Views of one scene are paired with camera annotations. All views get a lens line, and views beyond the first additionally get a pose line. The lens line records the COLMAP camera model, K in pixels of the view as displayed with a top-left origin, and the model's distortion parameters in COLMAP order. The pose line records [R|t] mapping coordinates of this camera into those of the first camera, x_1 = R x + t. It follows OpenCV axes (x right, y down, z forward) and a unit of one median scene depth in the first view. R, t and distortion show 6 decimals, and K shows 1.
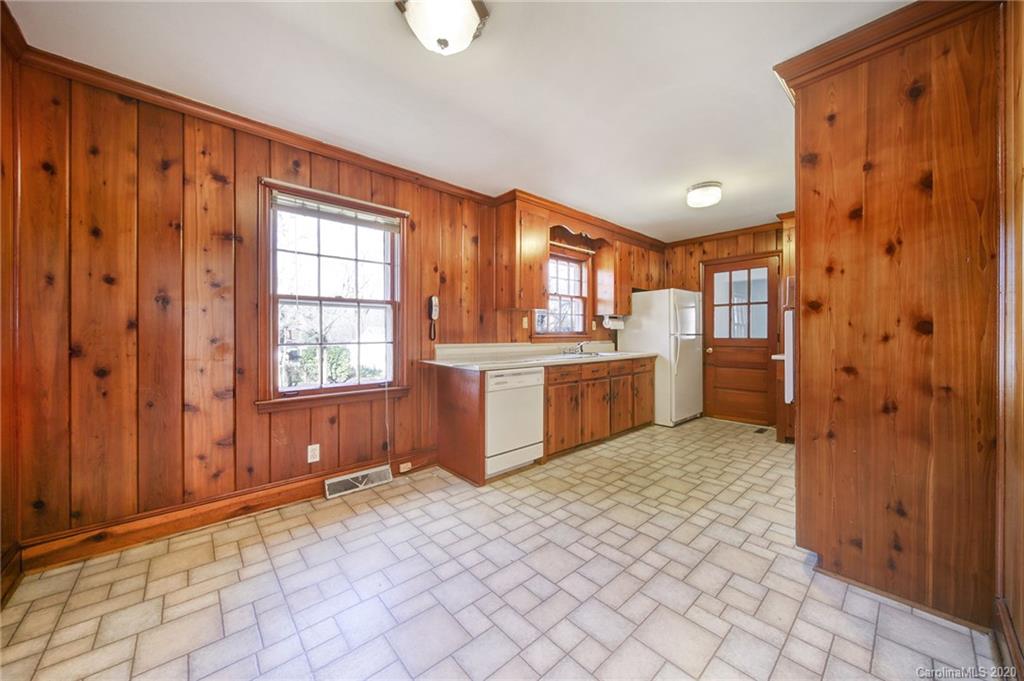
lens RADIAL K [[363.4, 0, 513.7], [0, 363.4, 337.5], [0, 0, 1]] dist [-0.000268, -0.000039]
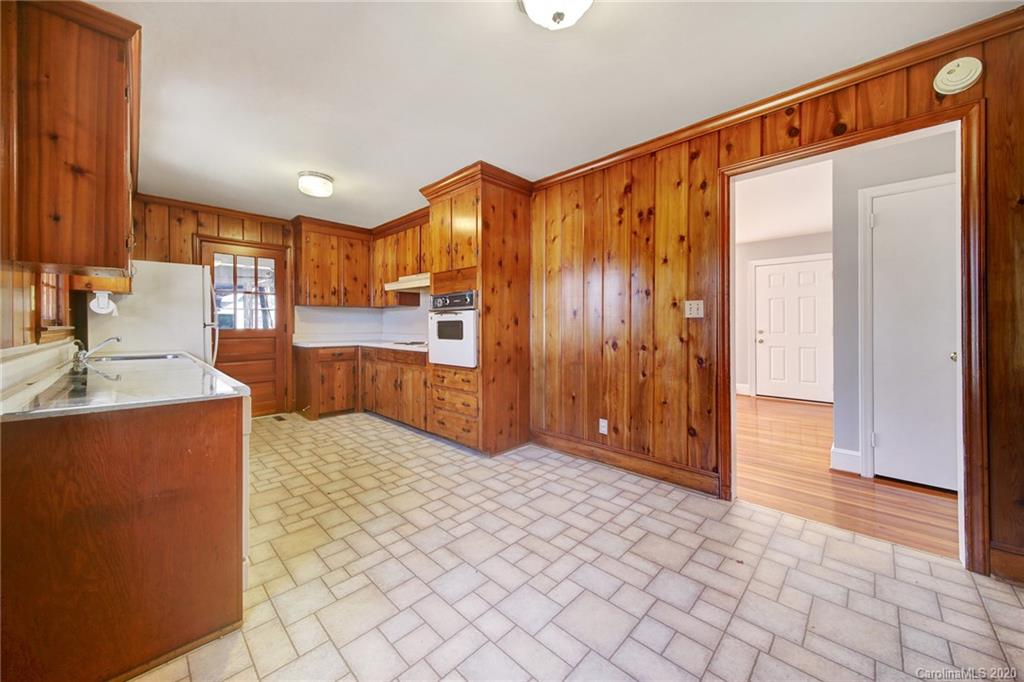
lens RADIAL K [[363.4, 0, 509.0], [0, 363.4, 332.1], [0, 0, 1]] dist [-0.000268, -0.000039]
pose [[-0.058021, -0.017315, 0.998165, -0.623435], [0.006002, 0.999825, 0.017693, -0.004086], [-0.998297, 0.007018, -0.057907, 0.660708]]
